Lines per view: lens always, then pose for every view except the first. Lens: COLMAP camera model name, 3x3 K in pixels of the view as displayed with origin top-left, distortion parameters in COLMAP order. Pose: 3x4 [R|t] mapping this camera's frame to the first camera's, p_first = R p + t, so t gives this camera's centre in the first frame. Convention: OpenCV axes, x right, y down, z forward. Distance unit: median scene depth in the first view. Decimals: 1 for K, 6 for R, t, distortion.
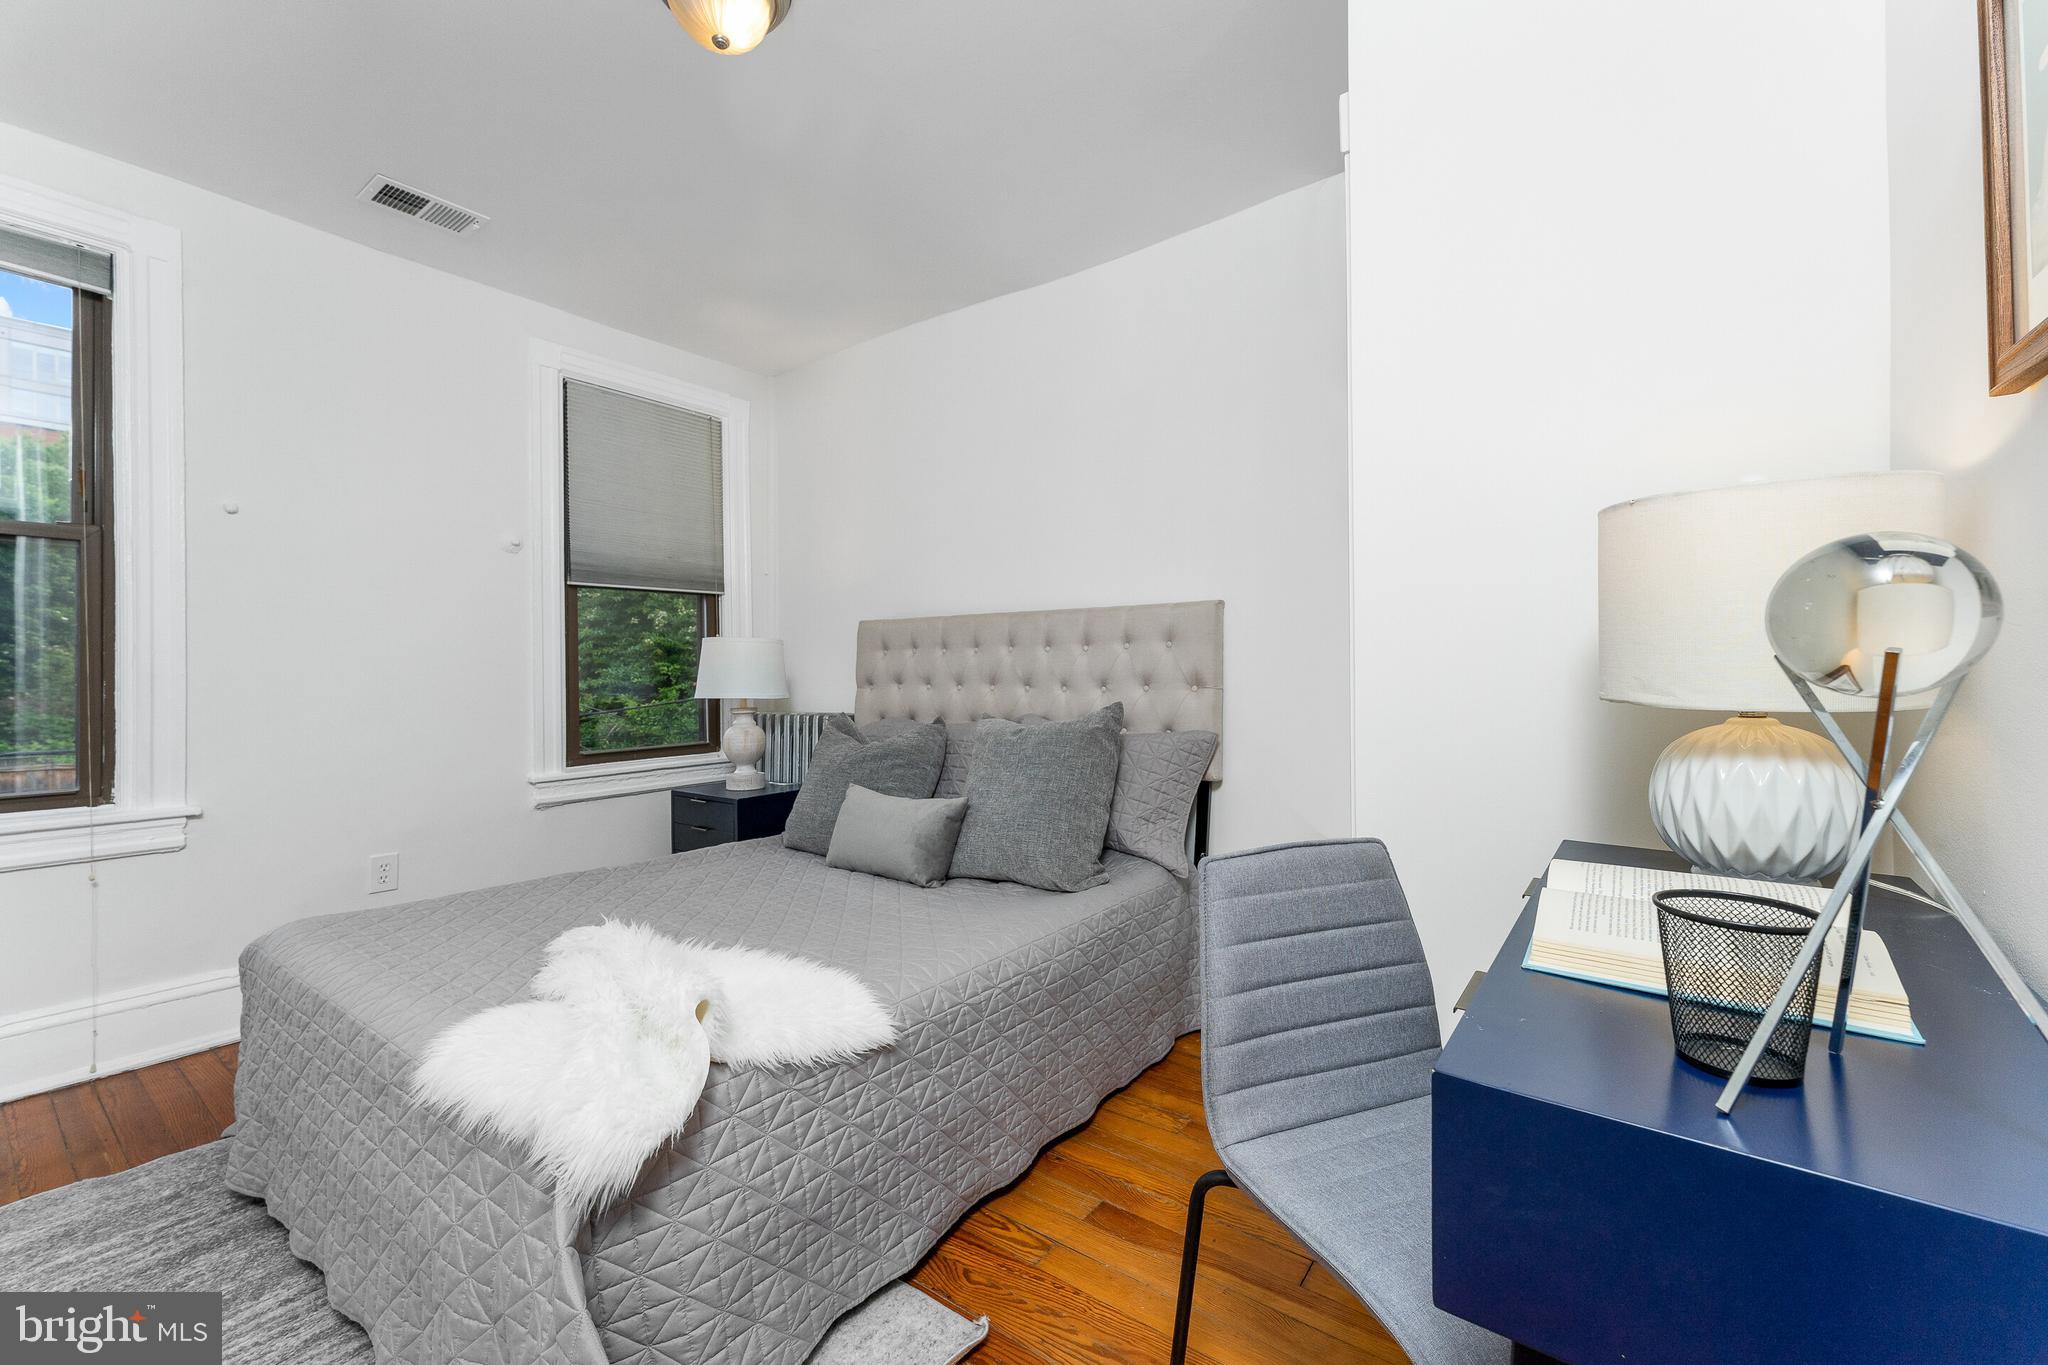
lens RADIAL K [[829.2, 0, 1016.9], [0, 829.2, 678.1], [0, 0, 1]] dist [0.000714, -0.000044]
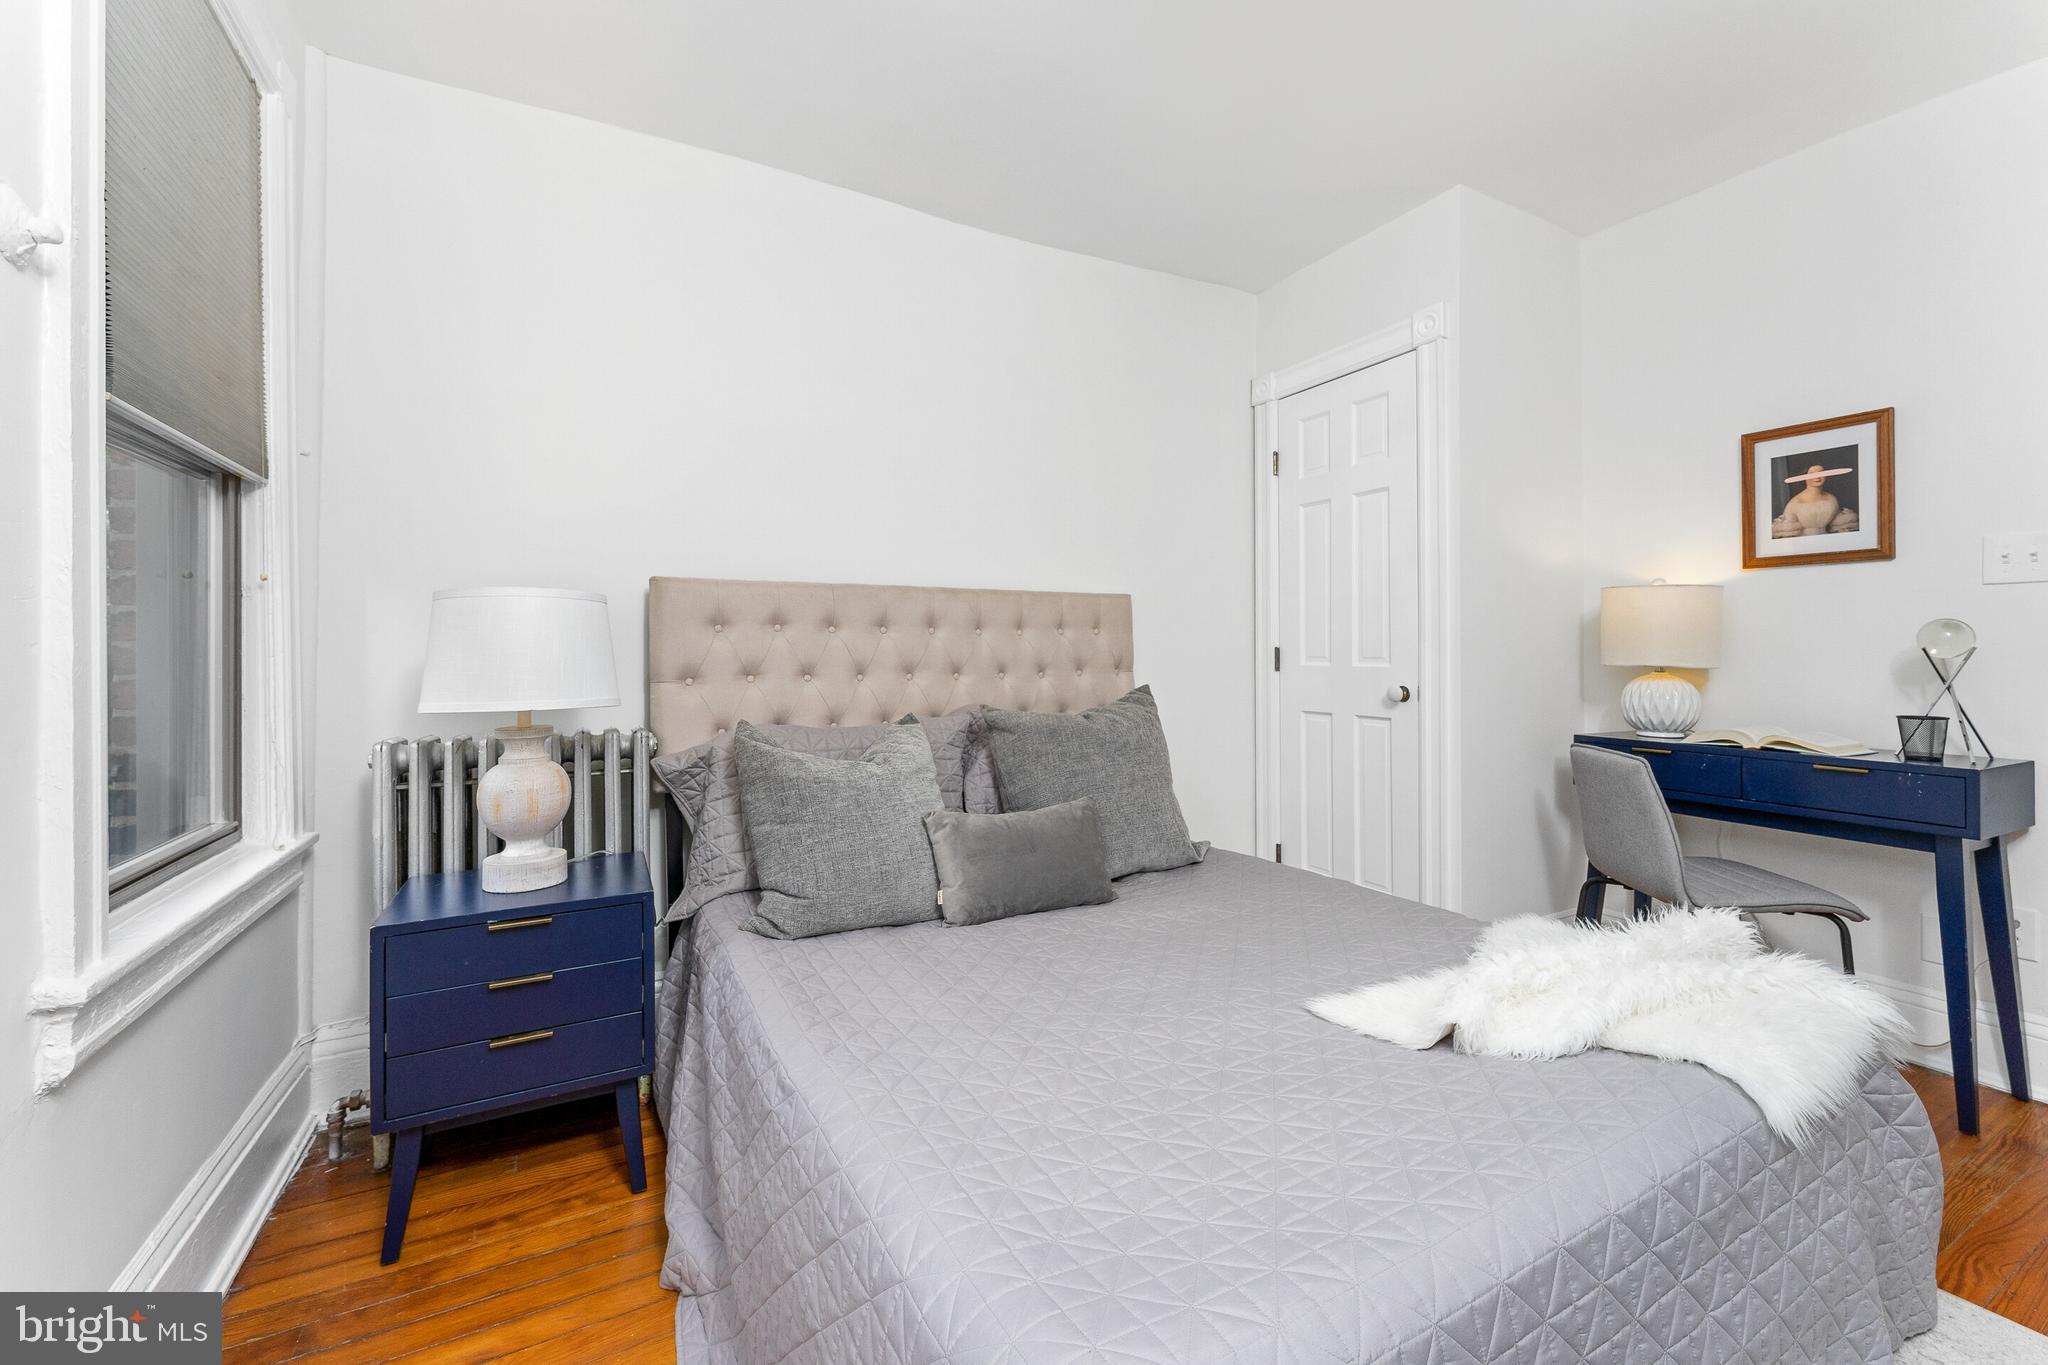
lens RADIAL K [[816.6, 0, 1027.7], [0, 816.6, 650.4], [0, 0, 1]] dist [0.000007, -0.000015]
pose [[0.387995, 0.003385, 0.921655, -0.677222], [0.011264, 0.999901, -0.008415, -0.006382], [-0.921593, 0.013647, 0.387919, 0.534978]]
